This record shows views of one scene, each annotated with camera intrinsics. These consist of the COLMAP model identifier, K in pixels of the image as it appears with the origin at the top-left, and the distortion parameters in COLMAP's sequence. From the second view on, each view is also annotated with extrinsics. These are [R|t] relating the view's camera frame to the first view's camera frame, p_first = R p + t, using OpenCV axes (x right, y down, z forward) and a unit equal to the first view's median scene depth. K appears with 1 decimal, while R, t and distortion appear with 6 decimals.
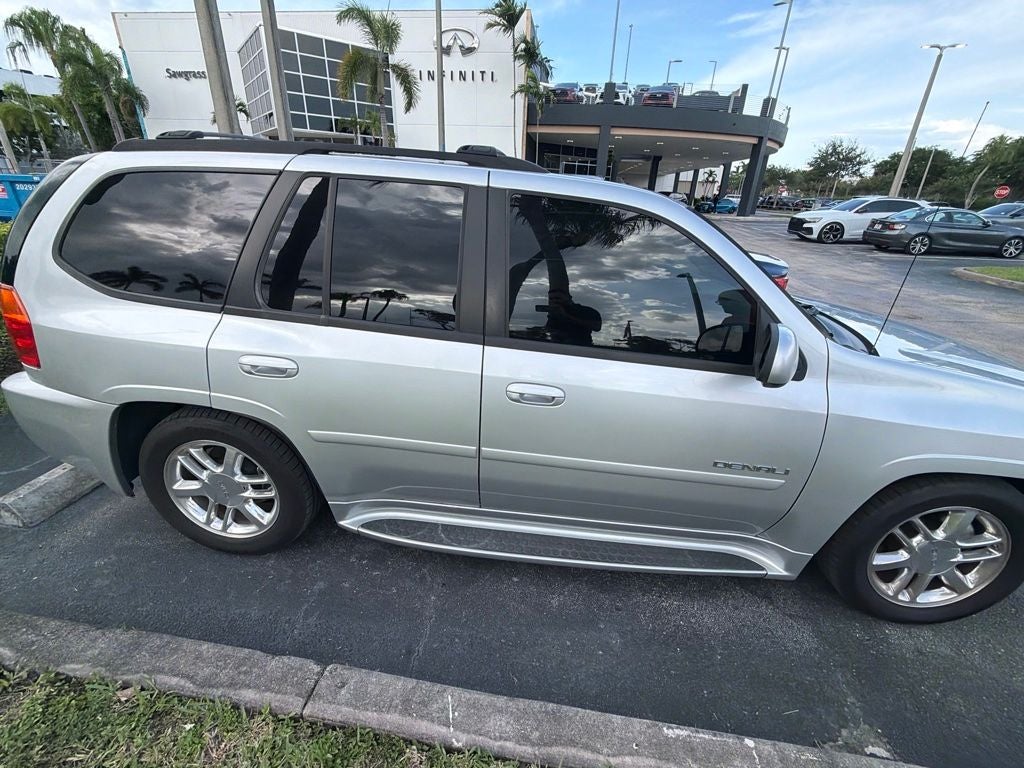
lens RADIAL K [[445.4, 0, 508.5], [0, 445.4, 398.3], [0, 0, 1]] dist [0.000518, -0.000174]
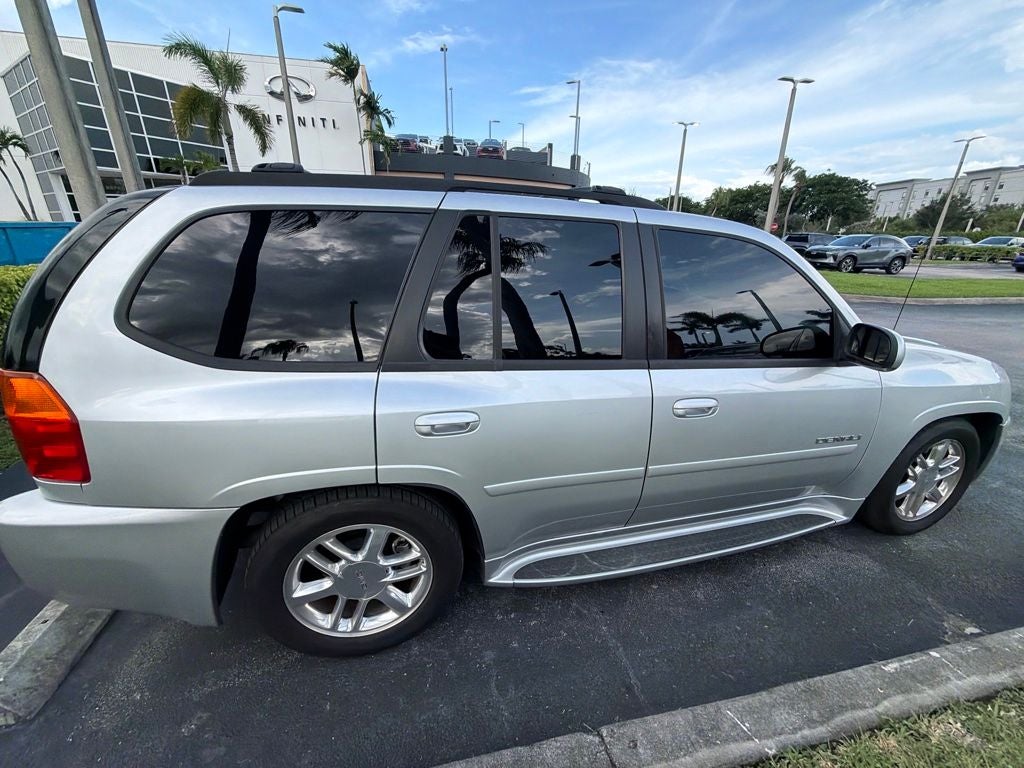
lens RADIAL K [[416.1, 0, 511.4], [0, 416.1, 396.7], [0, 0, 1]] dist [0.000571, -0.000041]
pose [[0.936202, -0.146139, 0.319641, -0.553236], [0.164053, 0.986004, -0.029698, -0.063935], [-0.310827, 0.080242, 0.947073, 0.137045]]
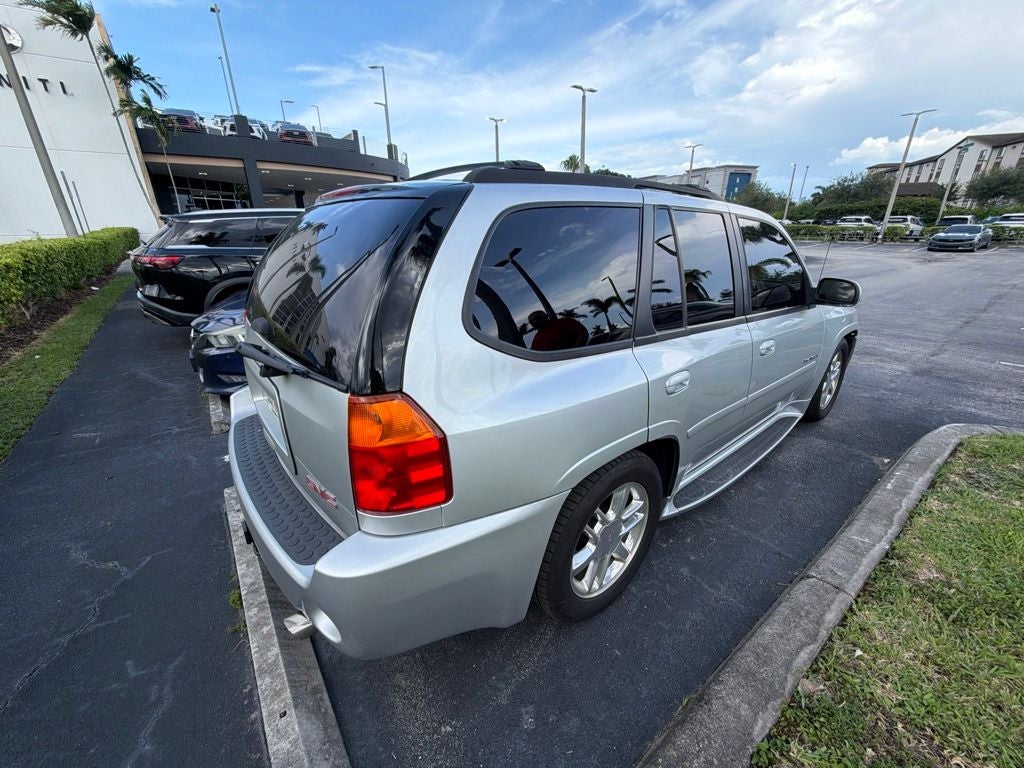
lens RADIAL K [[414.7, 0, 519.7], [0, 414.7, 396.8], [0, 0, 1]] dist [0.000169, -0.000767]
pose [[0.699451, -0.311649, 0.643151, -1.191765], [0.335499, 0.937775, 0.089546, -0.208390], [-0.631038, 0.153143, 0.760486, 0.392782]]
